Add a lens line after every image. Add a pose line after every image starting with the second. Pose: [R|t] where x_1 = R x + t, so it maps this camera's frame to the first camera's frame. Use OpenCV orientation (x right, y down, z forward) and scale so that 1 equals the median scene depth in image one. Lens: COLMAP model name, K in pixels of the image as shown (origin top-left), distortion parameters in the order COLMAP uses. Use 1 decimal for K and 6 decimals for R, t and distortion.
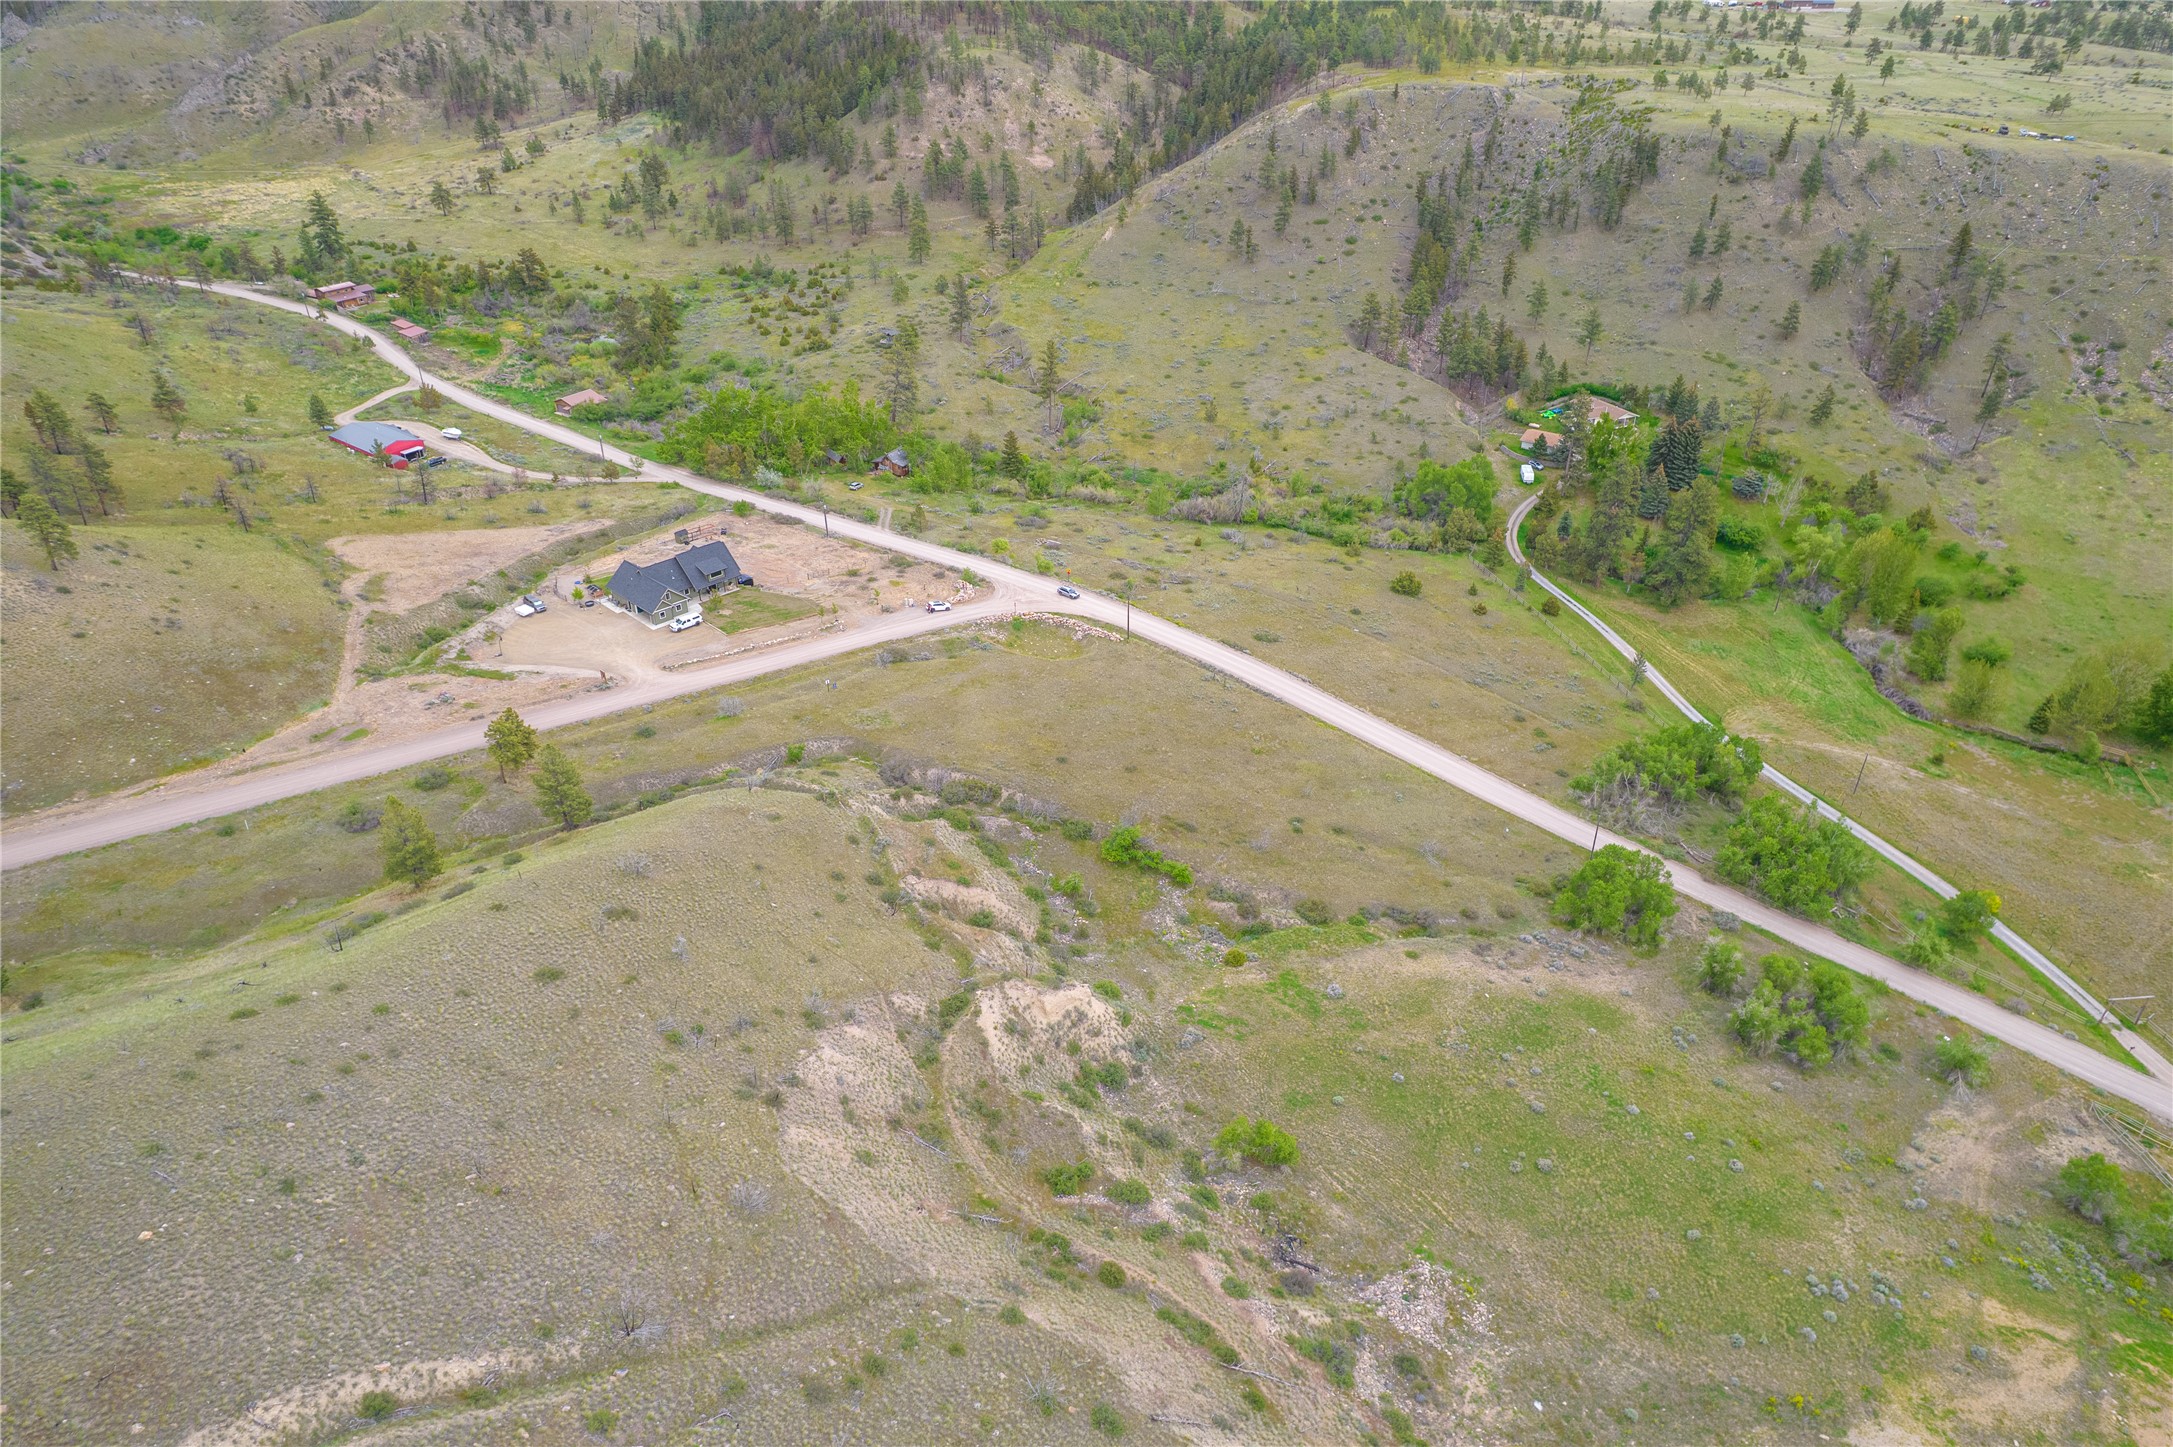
lens RADIAL K [[1376.2, 0, 1095.5], [0, 1376.2, 754.5], [0, 0, 1]] dist [-0.072006, 0.059820]
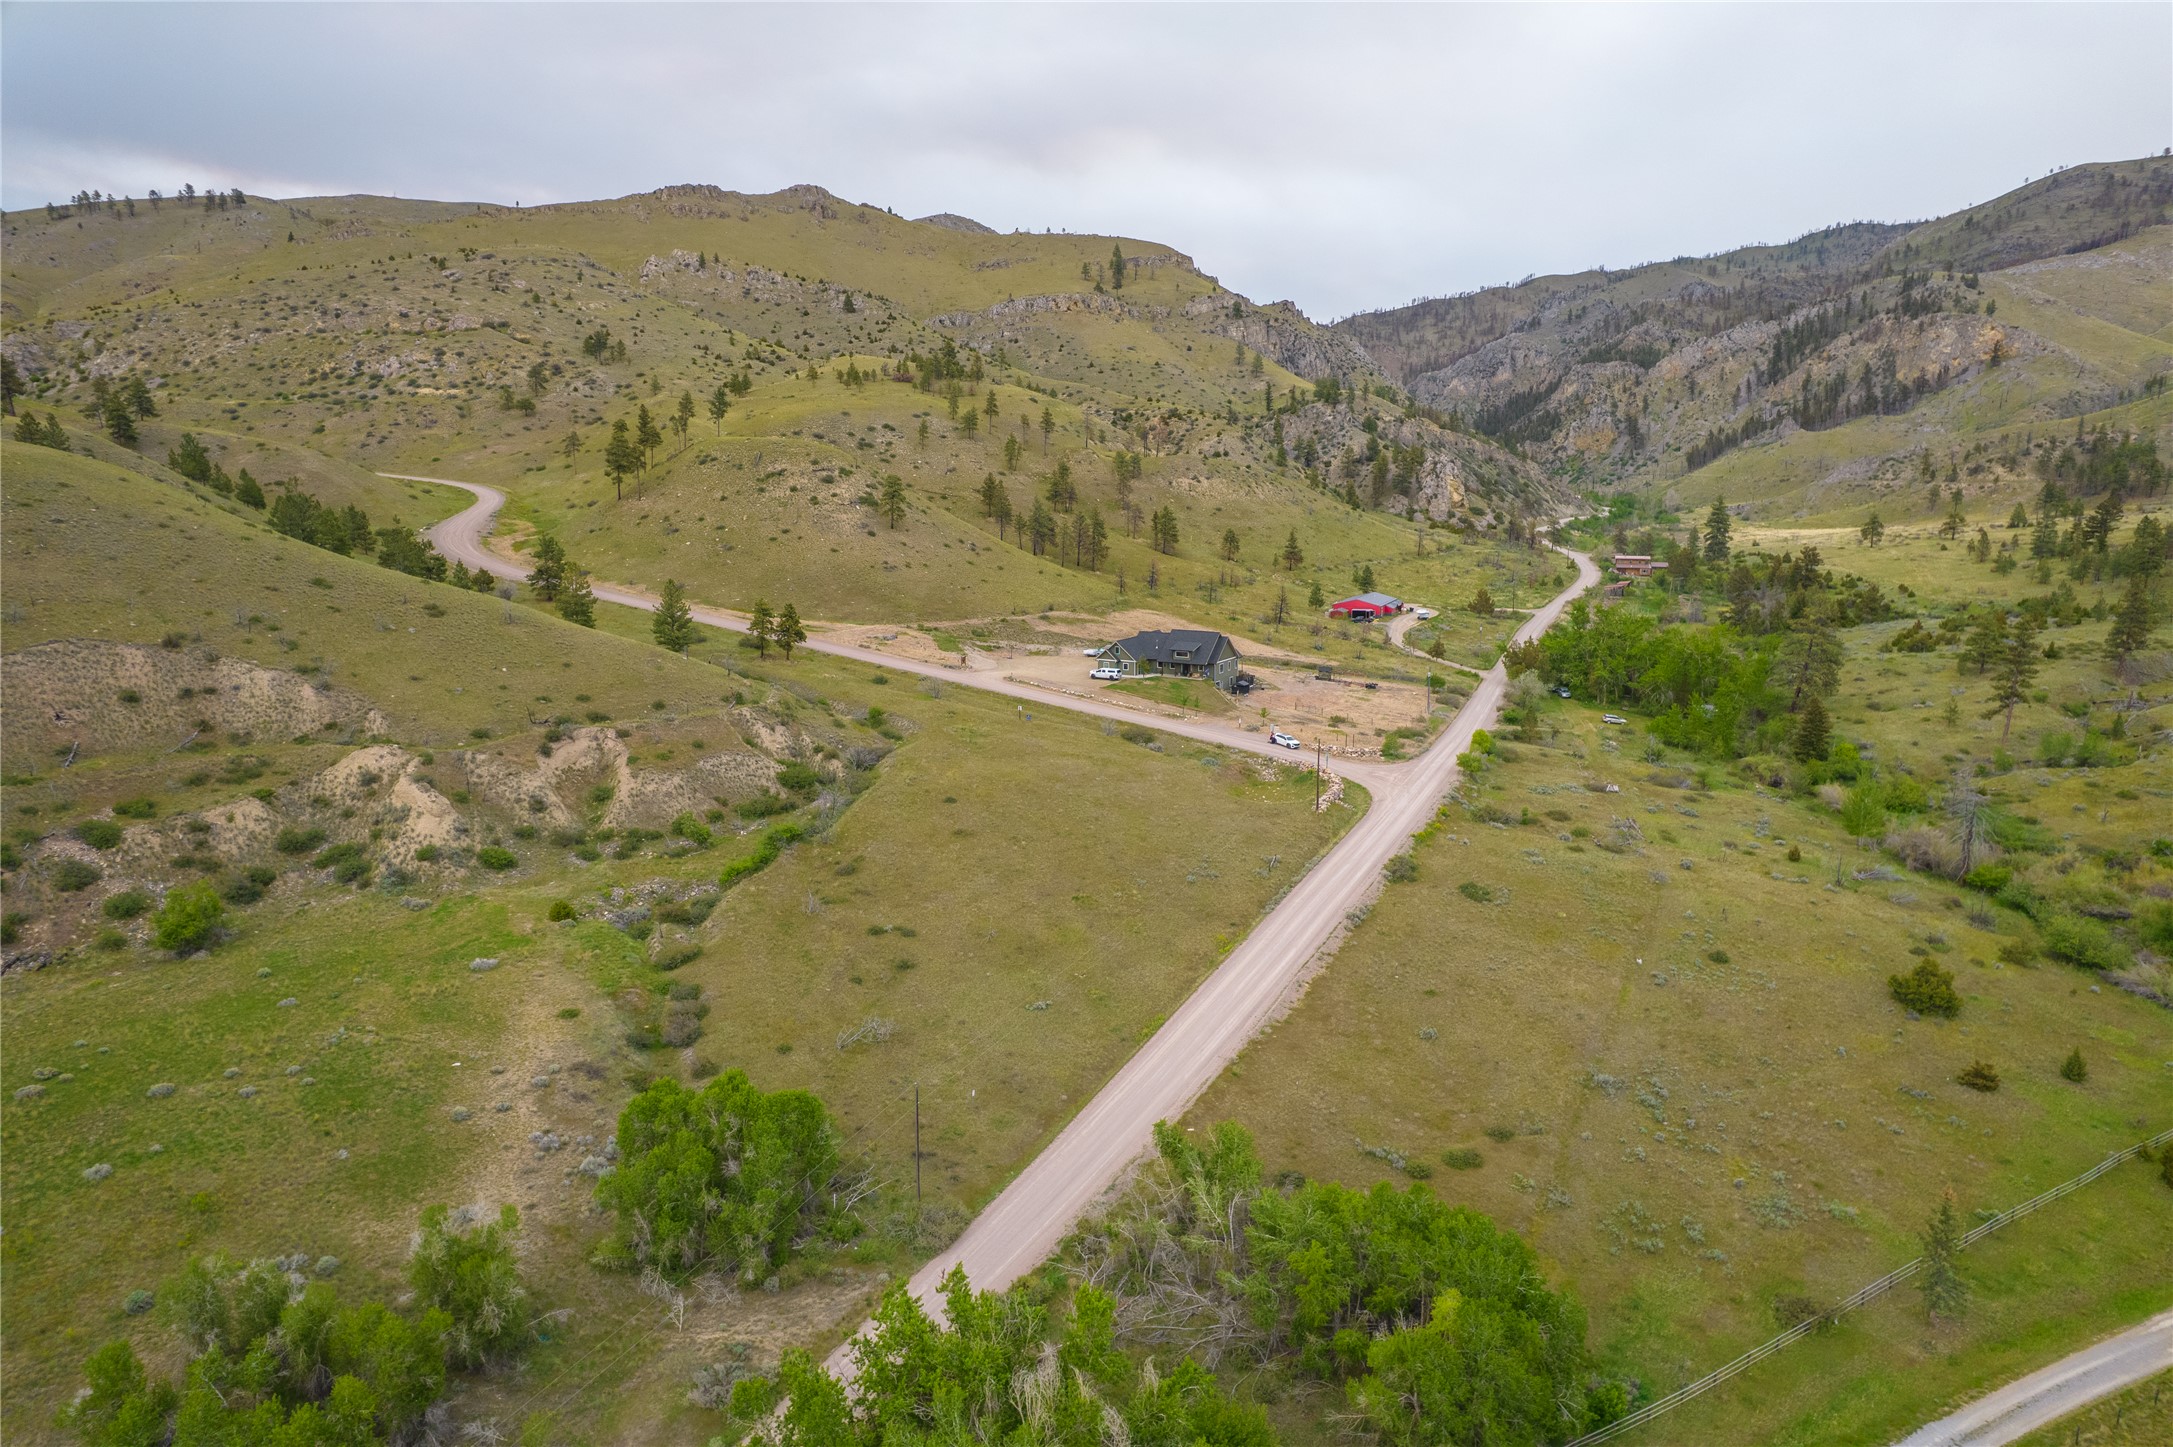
lens RADIAL K [[1376.2, 0, 1095.5], [0, 1376.2, 754.5], [0, 0, 1]] dist [-0.072006, 0.059820]
pose [[0.276735, 0.202743, -0.939315, 0.705270], [-0.506147, 0.861659, 0.036863, -0.086820], [0.816843, 0.465230, 0.341069, 0.746856]]
